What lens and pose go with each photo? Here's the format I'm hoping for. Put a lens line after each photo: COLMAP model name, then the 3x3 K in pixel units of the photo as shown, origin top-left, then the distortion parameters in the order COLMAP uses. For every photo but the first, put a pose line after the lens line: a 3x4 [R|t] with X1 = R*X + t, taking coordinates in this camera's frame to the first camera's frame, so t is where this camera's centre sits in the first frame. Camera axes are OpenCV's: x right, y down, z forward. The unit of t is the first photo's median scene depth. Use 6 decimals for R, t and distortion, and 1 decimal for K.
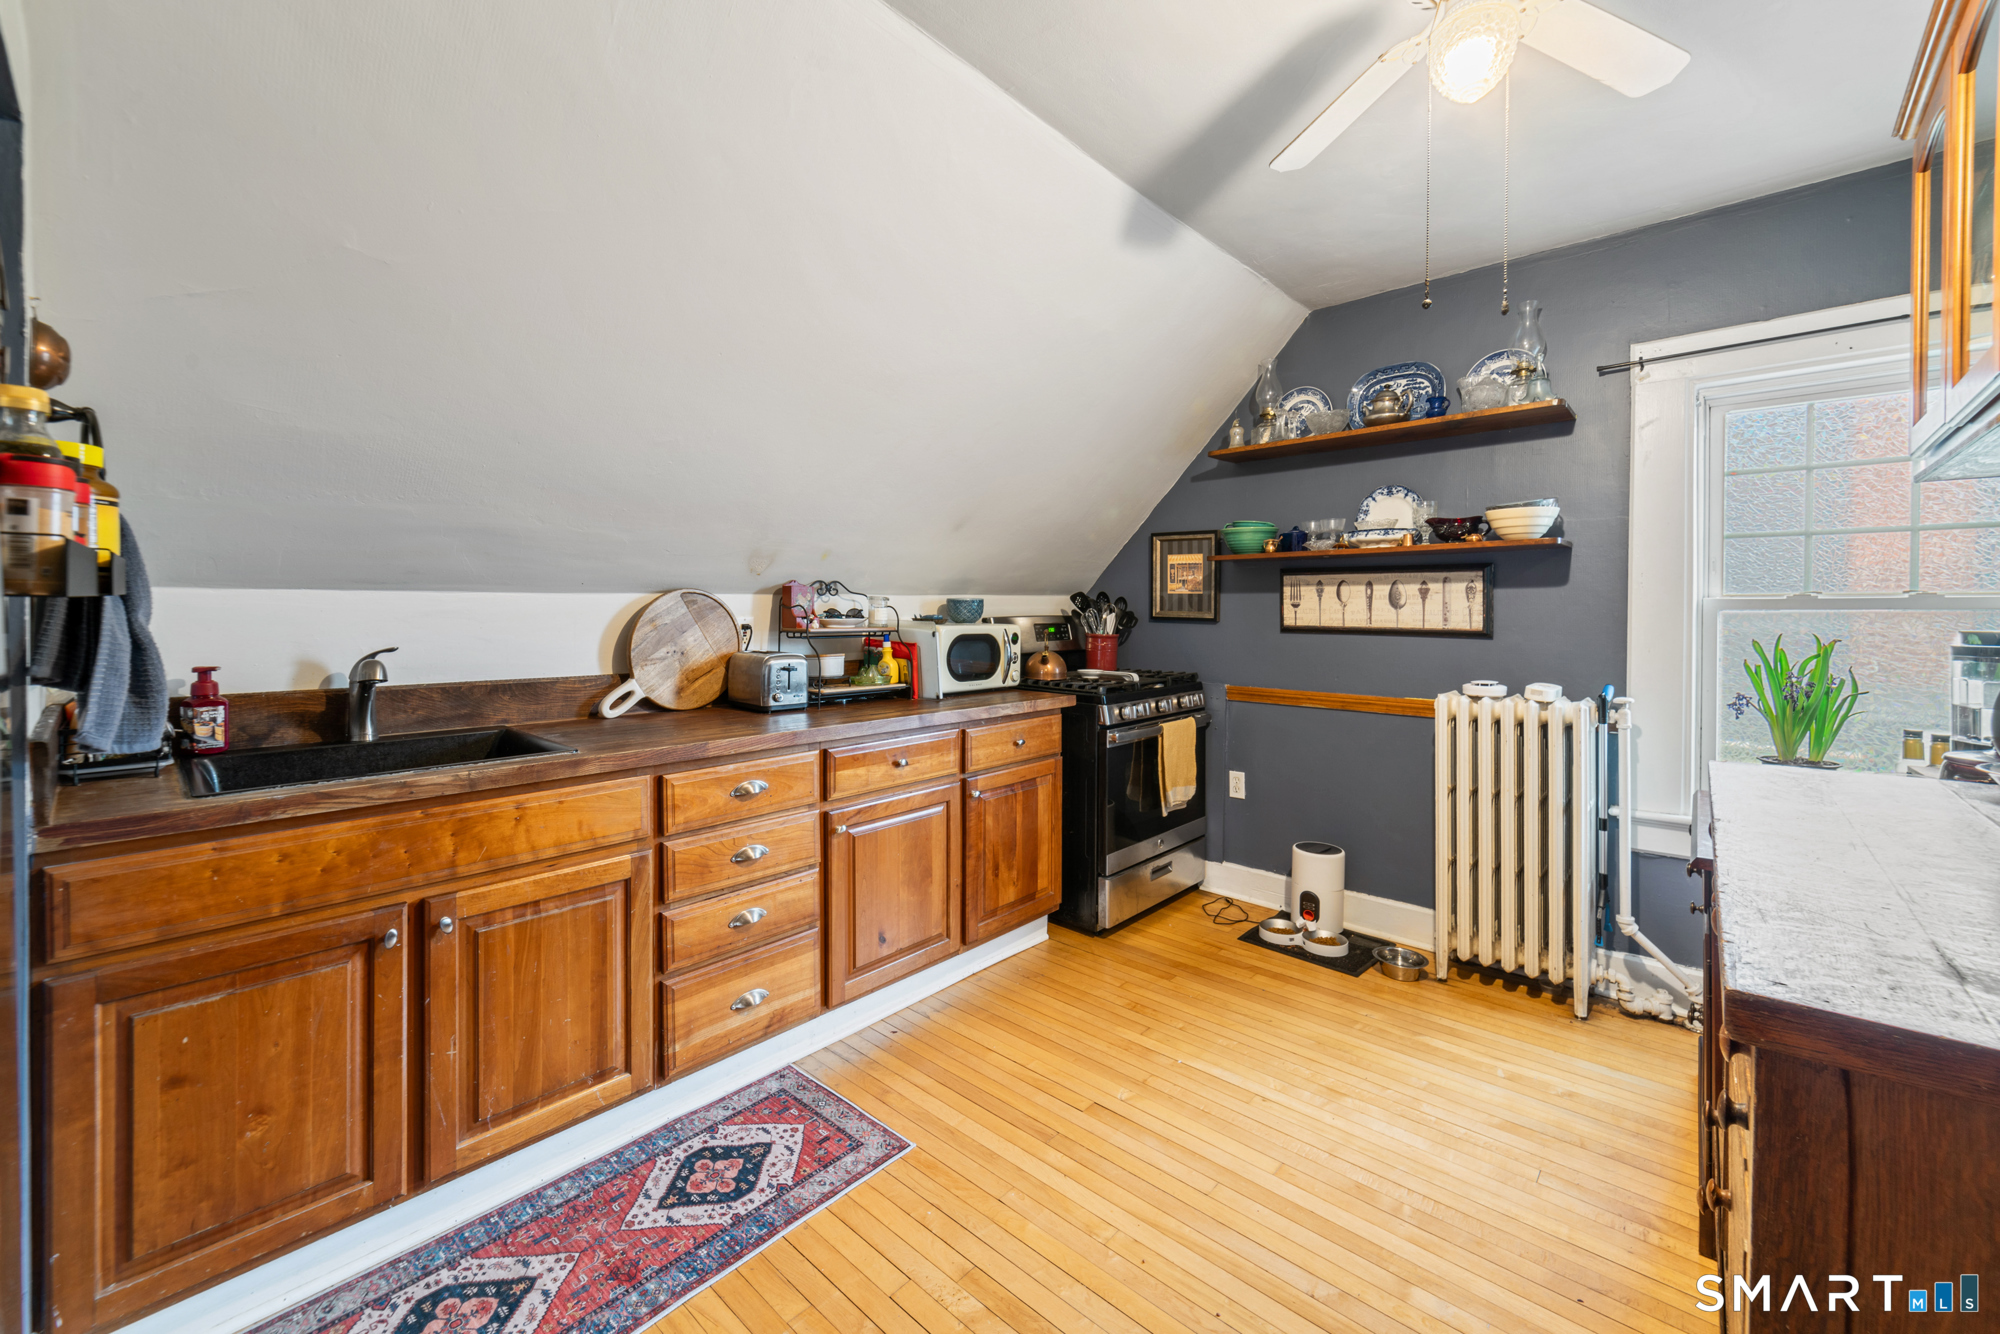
lens RADIAL K [[795.9, 0, 1010.4], [0, 795.9, 622.6], [0, 0, 1]] dist [-0.001730, 0.000526]
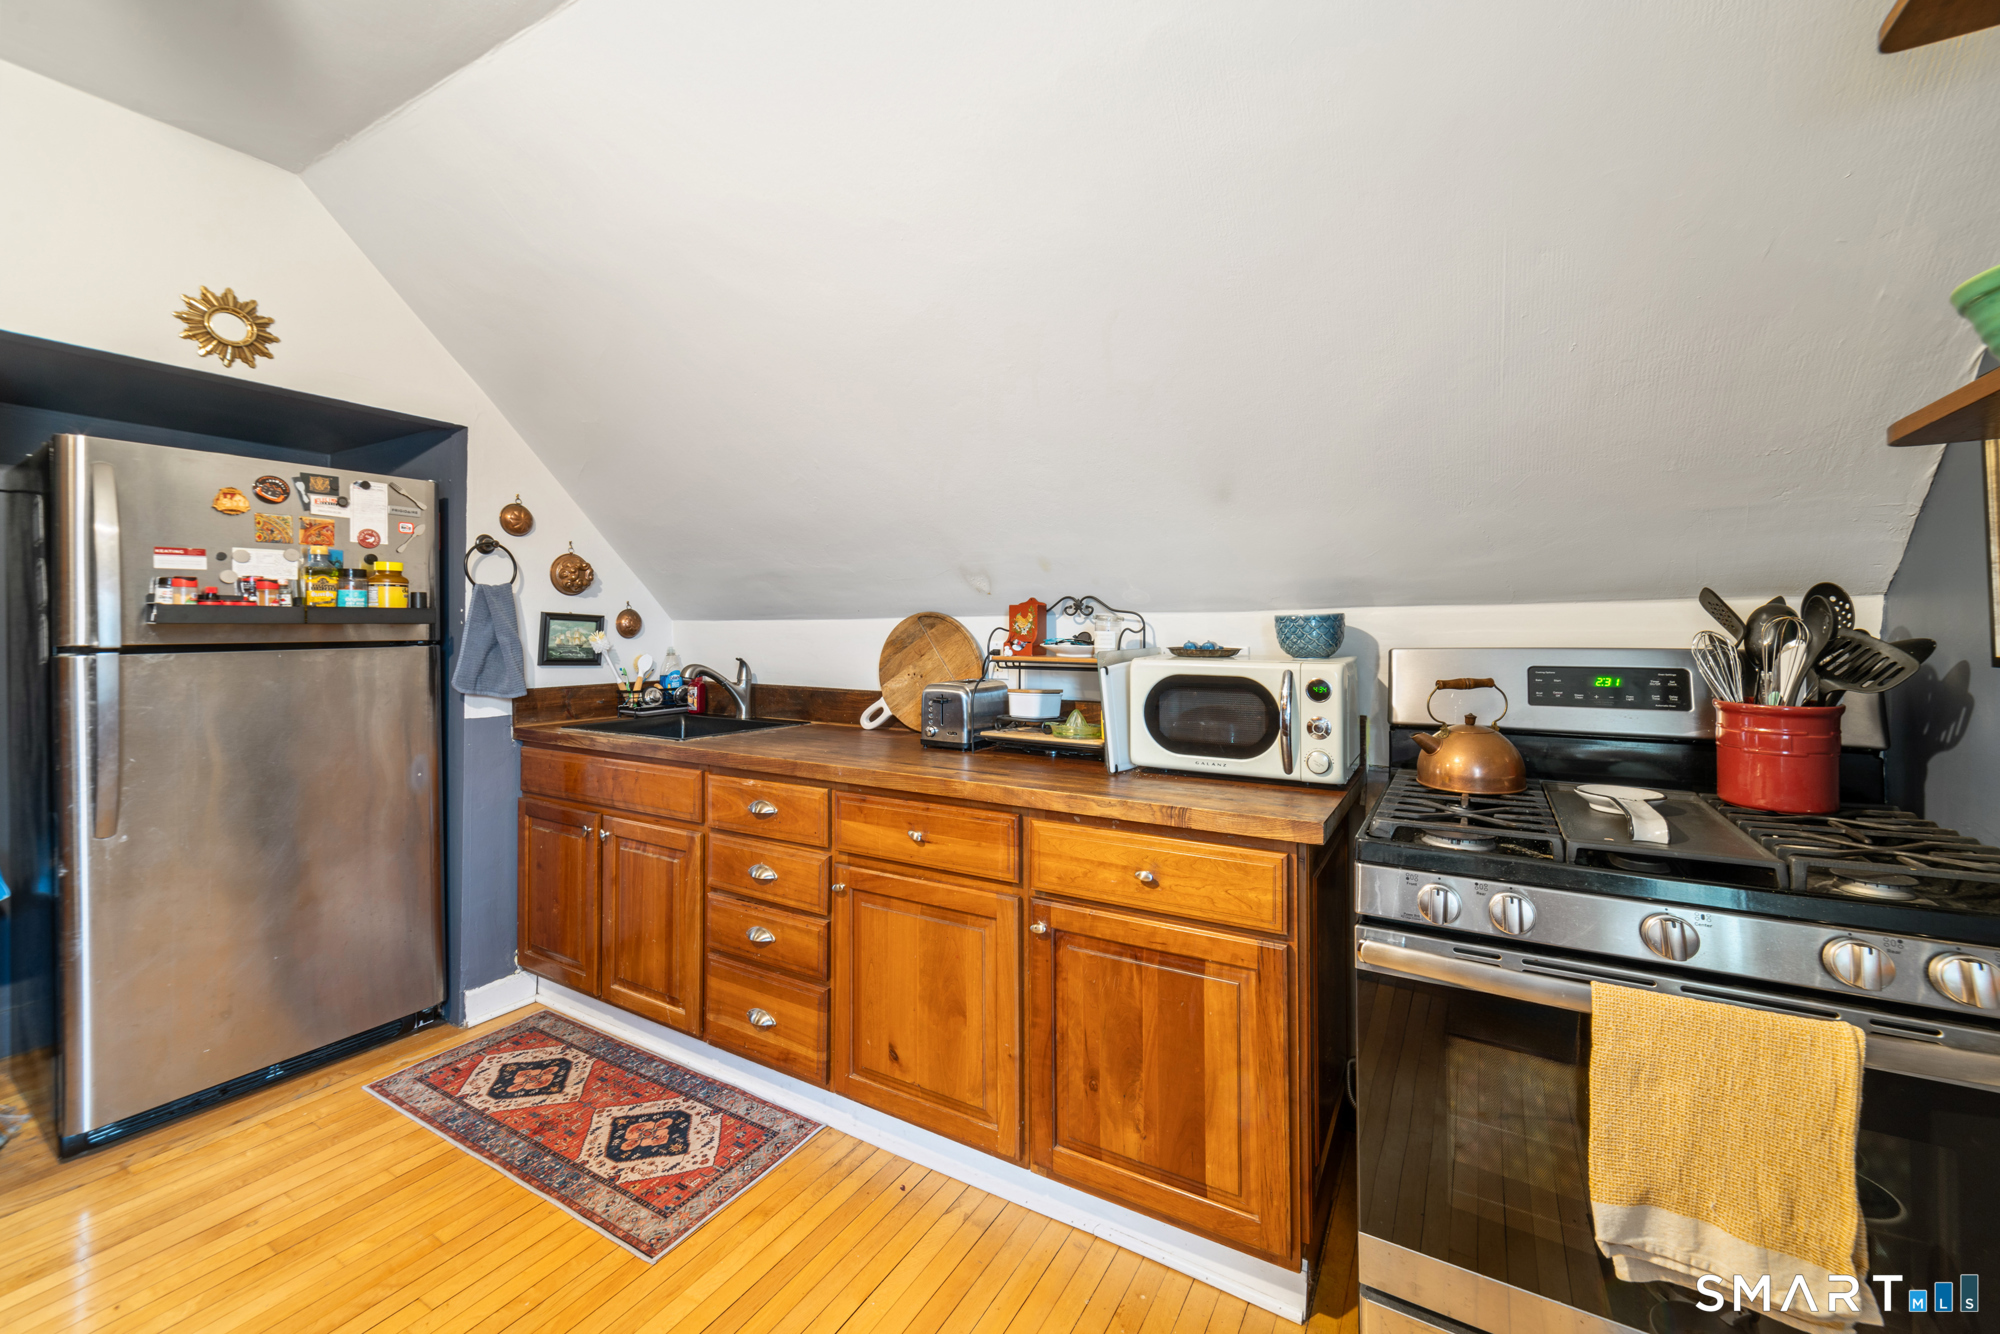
lens RADIAL K [[795.9, 0, 1010.4], [0, 795.9, 622.6], [0, 0, 1]] dist [-0.001730, 0.000526]
pose [[0.198588, -0.014784, -0.979972, 0.521302], [-0.020047, 0.999616, -0.019143, -0.010803], [0.979878, 0.023447, 0.198215, 0.779700]]
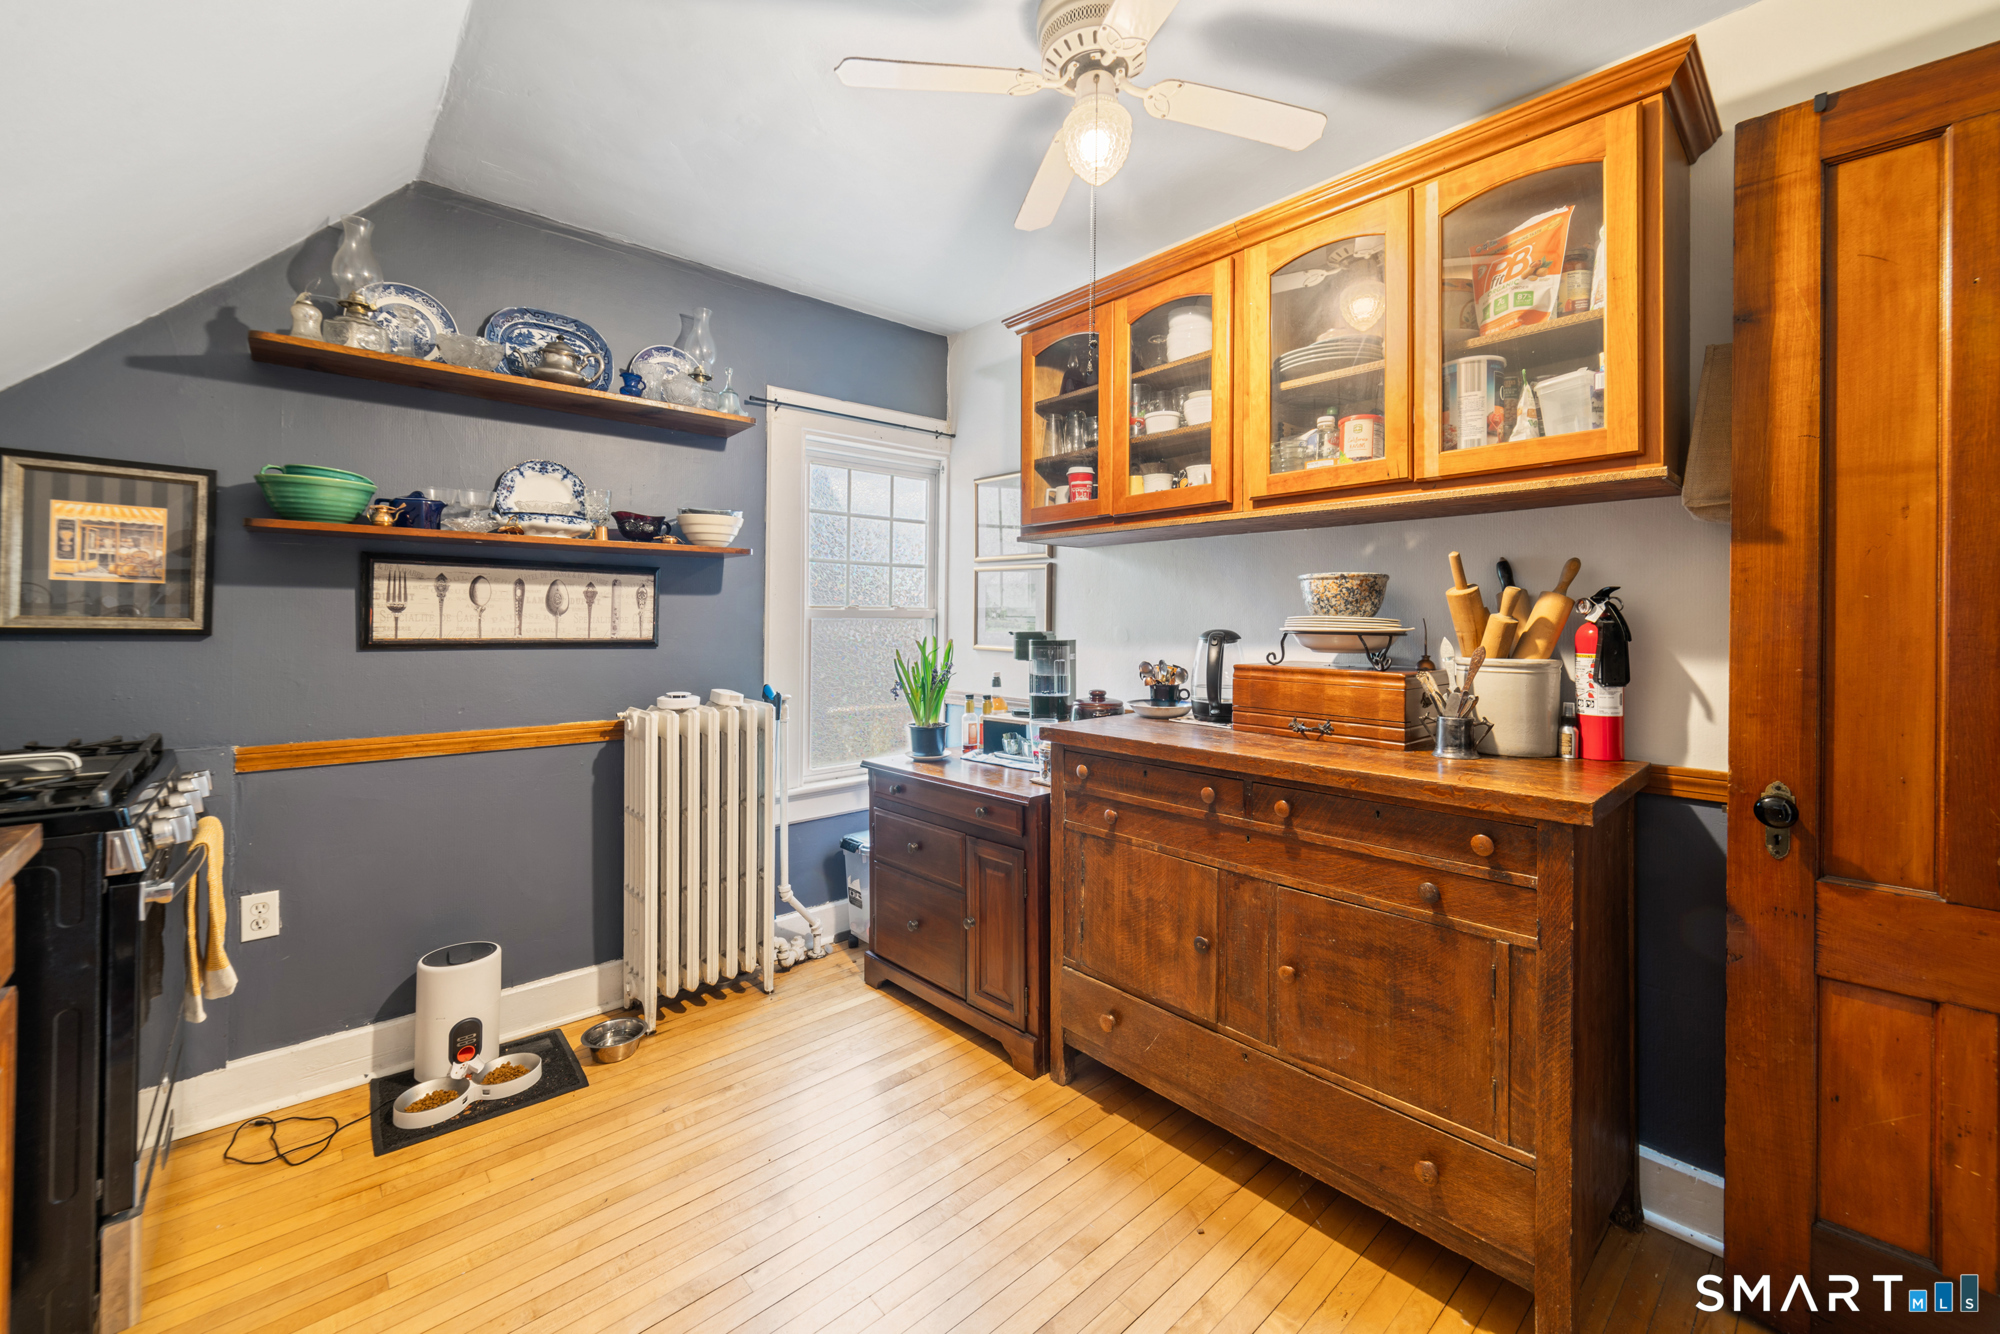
lens RADIAL K [[795.9, 0, 1010.4], [0, 795.9, 622.6], [0, 0, 1]] dist [-0.001730, 0.000526]
pose [[0.101705, -0.005447, 0.994800, -0.290277], [0.008667, 0.999952, 0.004589, -0.010162], [-0.994777, 0.008155, 0.101747, 0.489333]]
